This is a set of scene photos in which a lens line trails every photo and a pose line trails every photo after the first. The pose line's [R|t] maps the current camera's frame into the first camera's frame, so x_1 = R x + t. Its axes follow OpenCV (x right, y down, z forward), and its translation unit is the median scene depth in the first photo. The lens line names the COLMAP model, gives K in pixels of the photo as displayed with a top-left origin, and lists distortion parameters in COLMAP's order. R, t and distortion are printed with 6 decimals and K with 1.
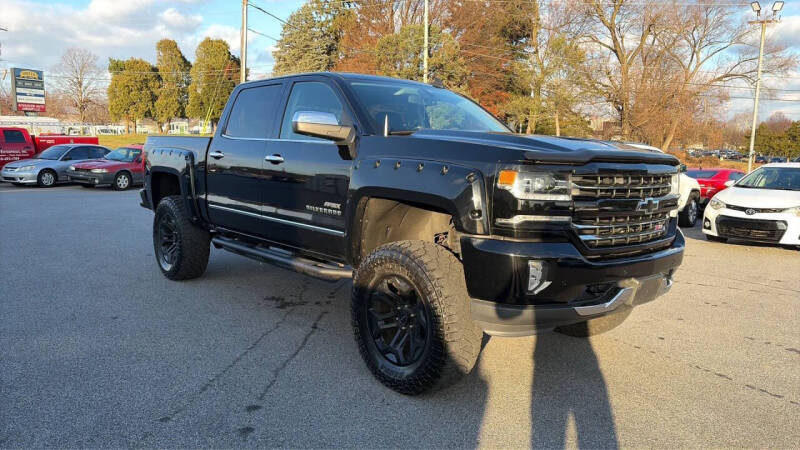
lens RADIAL K [[573.5, 0, 385.9], [0, 573.5, 227.4], [0, 0, 1]] dist [0.053136, -0.044476]
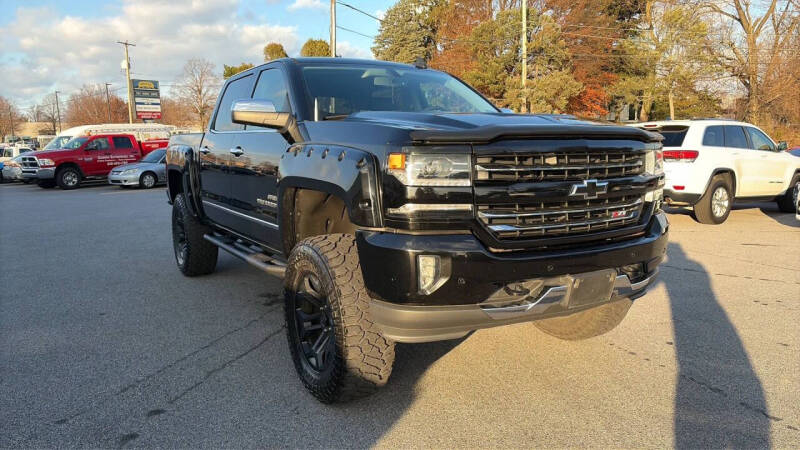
lens RADIAL K [[573.5, 0, 398.1], [0, 573.5, 230.1], [0, 0, 1]] dist [0.053136, -0.044476]
pose [[0.985640, -0.016352, -0.168069, 0.188345], [0.019173, 0.999701, 0.015175, 0.002656], [0.167770, -0.018179, 0.985659, 0.073137]]
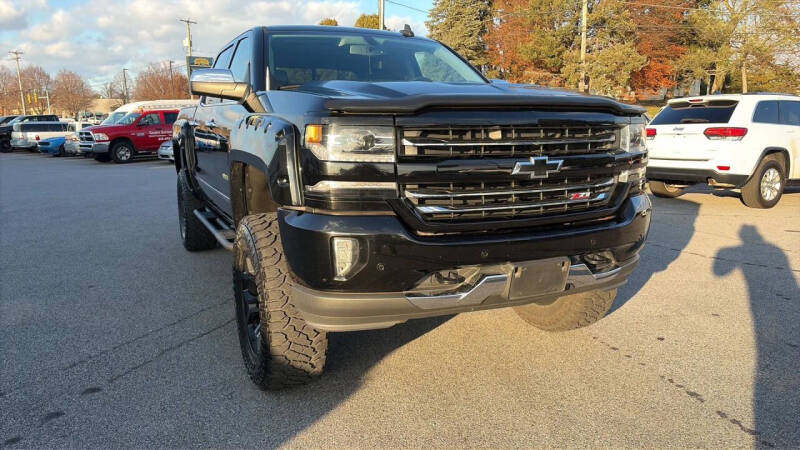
lens RADIAL K [[573.5, 0, 398.0], [0, 573.5, 232.0], [0, 0, 1]] dist [0.053136, -0.044476]
pose [[0.965149, 0.012515, -0.261401, 0.280080], [0.002140, 0.998445, 0.055706, 0.002740], [0.261692, -0.054324, 0.963621, 0.134849]]
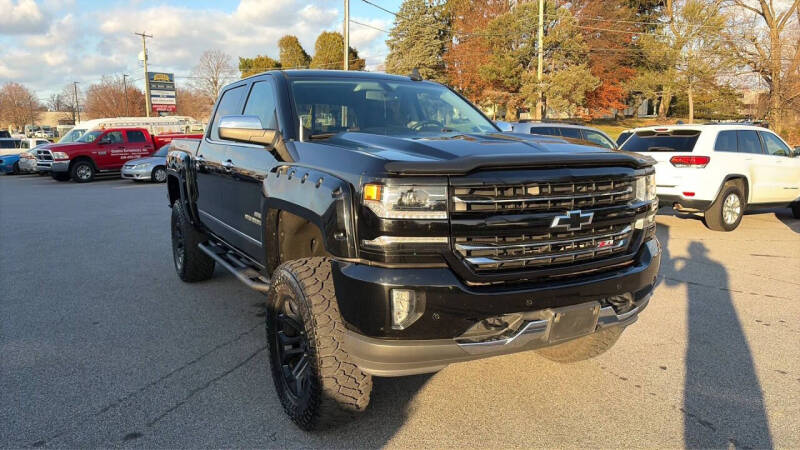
lens RADIAL K [[573.5, 0, 397.4], [0, 573.5, 231.5], [0, 0, 1]] dist [0.053136, -0.044476]
pose [[0.981135, -0.000383, -0.193323, 0.216994], [0.006288, 0.999532, 0.029931, -0.027936], [0.193221, -0.030582, 0.980678, 0.090209]]
